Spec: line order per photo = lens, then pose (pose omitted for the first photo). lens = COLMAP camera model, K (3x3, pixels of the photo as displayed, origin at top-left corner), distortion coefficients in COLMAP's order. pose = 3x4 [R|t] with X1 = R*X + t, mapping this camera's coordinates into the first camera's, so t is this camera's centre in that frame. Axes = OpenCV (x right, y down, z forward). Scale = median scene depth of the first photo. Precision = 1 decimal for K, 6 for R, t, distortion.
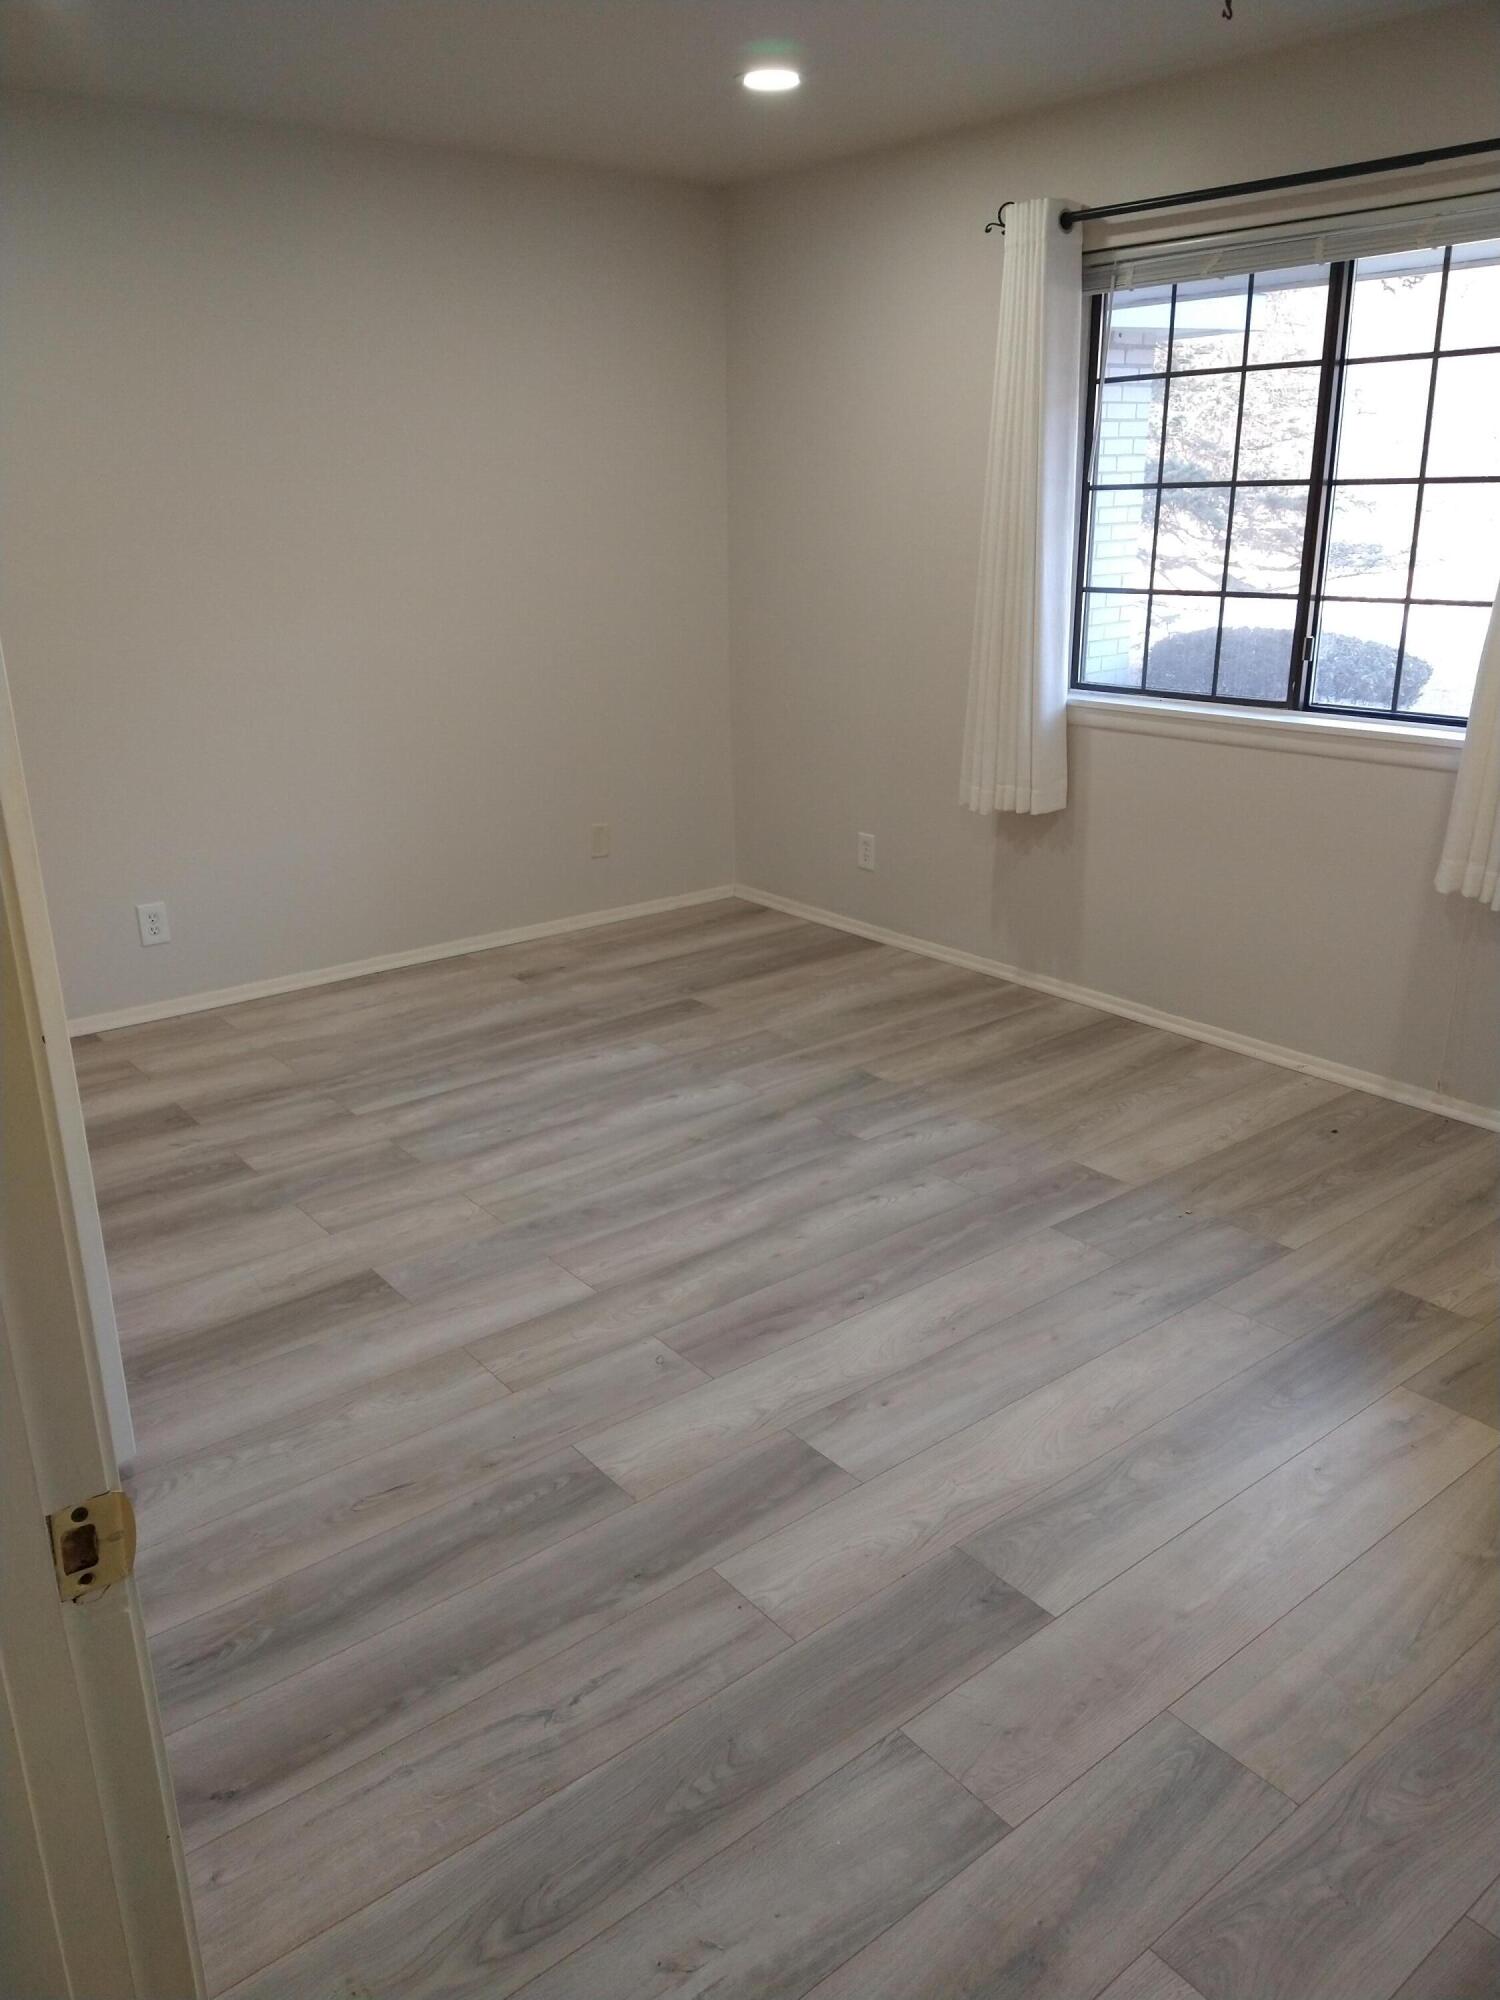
lens RADIAL K [[1508.1, 0, 750.0], [0, 1508.1, 1000.0], [0, 0, 1]] dist [0.125182, -0.181016]
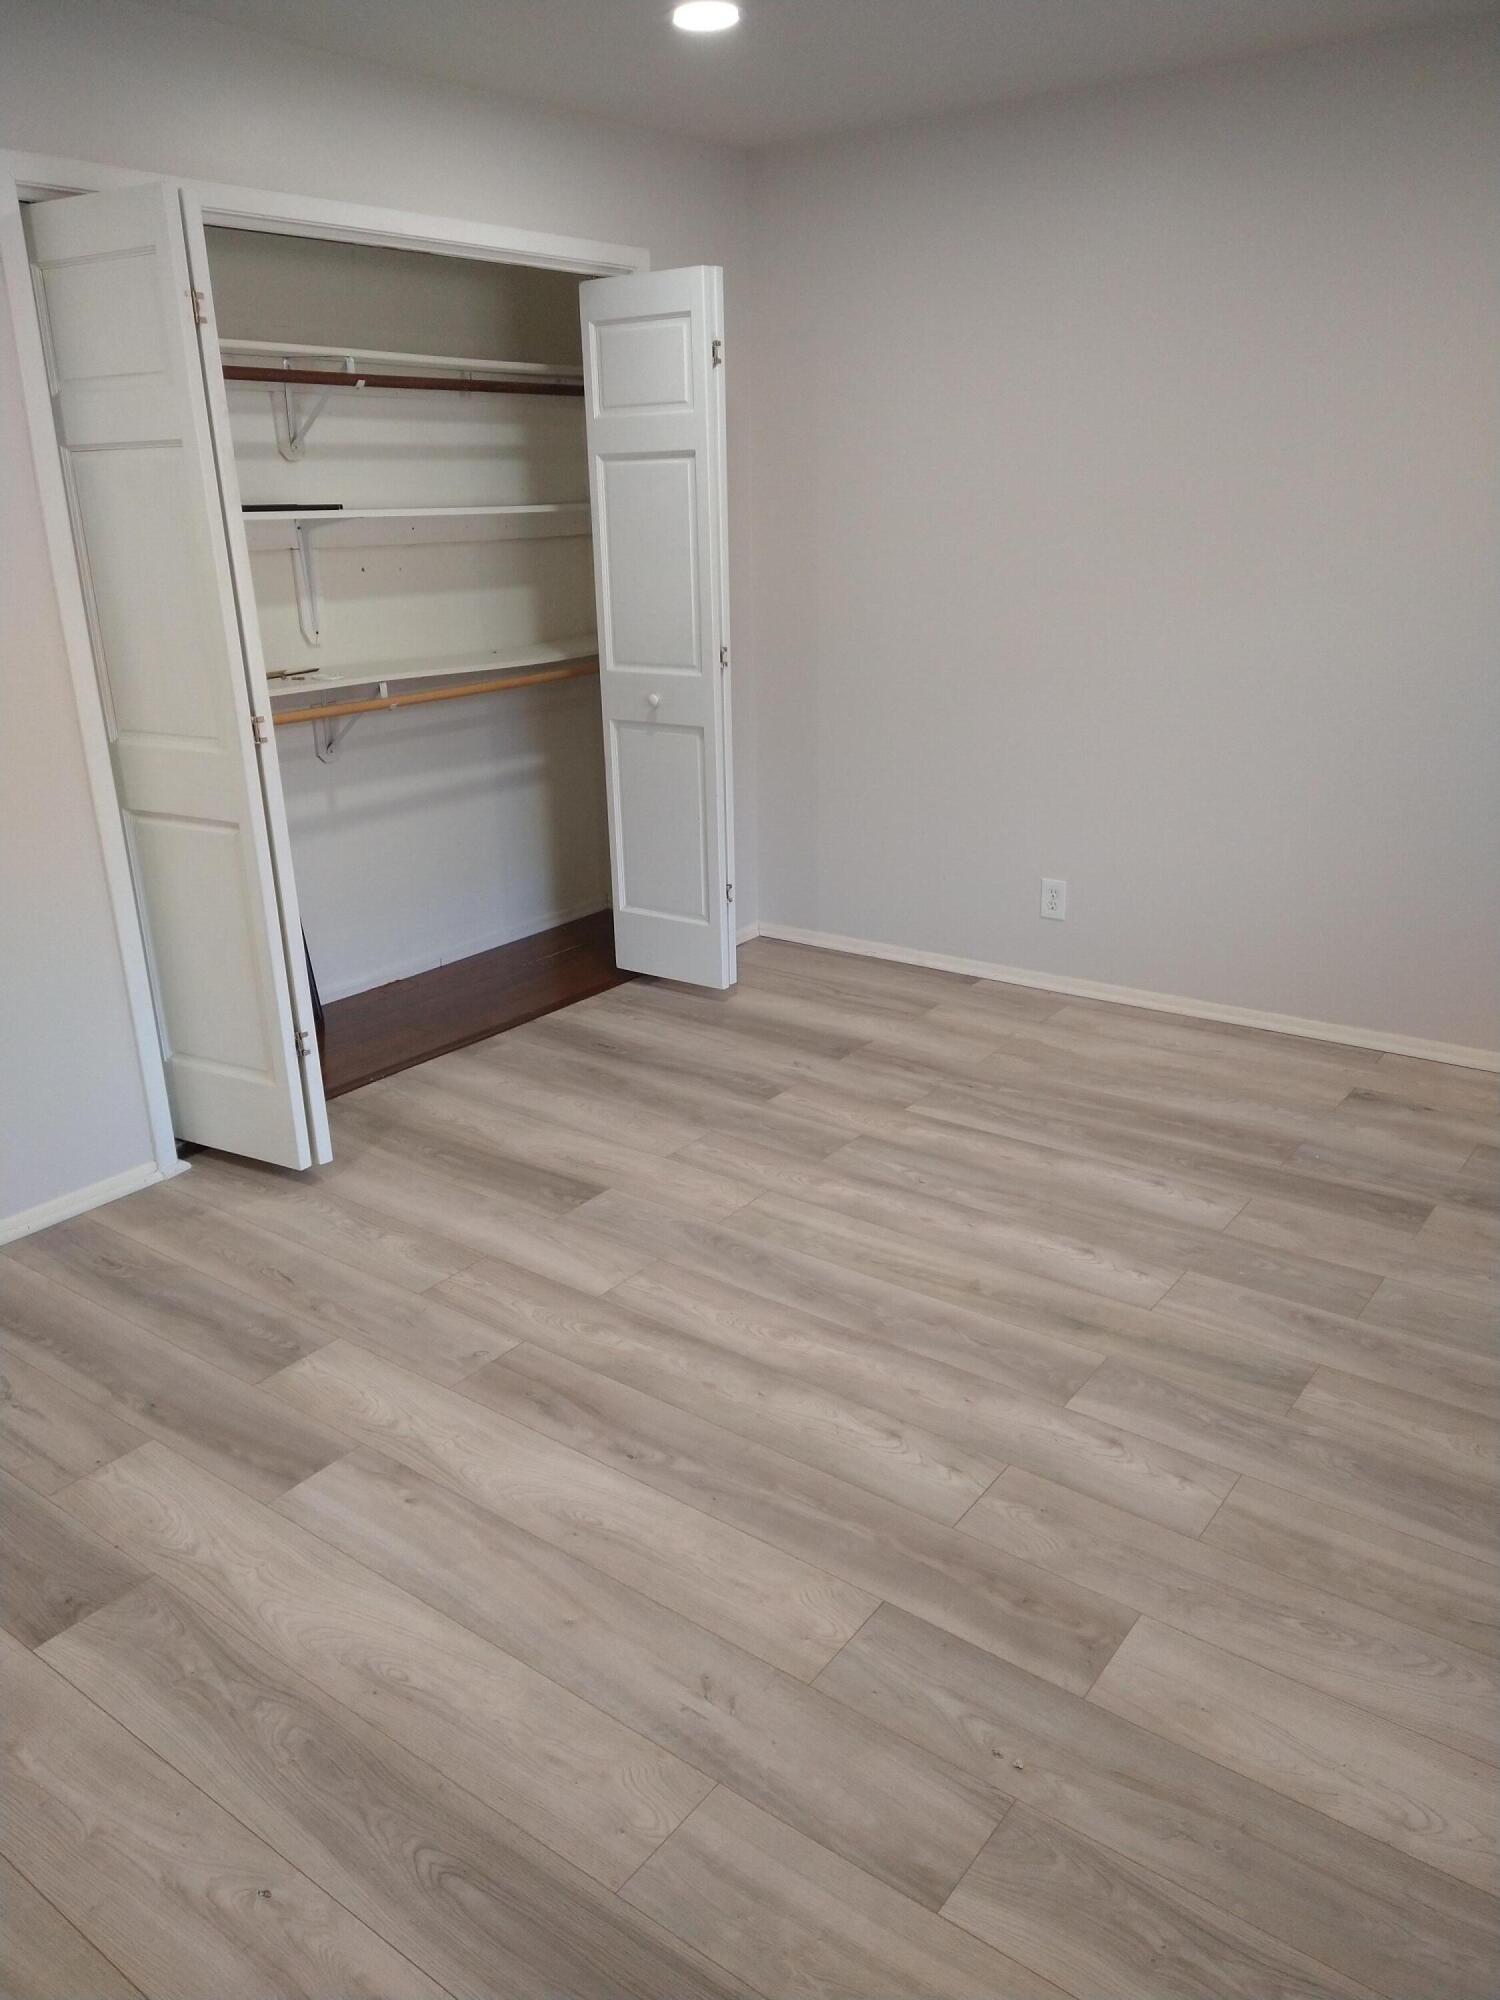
lens RADIAL K [[1508.1, 0, 750.0], [0, 1508.1, 1000.0], [0, 0, 1]] dist [0.125182, -0.181016]
pose [[0.225718, 0.314717, -0.921957, 0.627033], [-0.286725, 0.925924, 0.245873, -0.211338], [0.931043, 0.208850, 0.299235, 0.600213]]
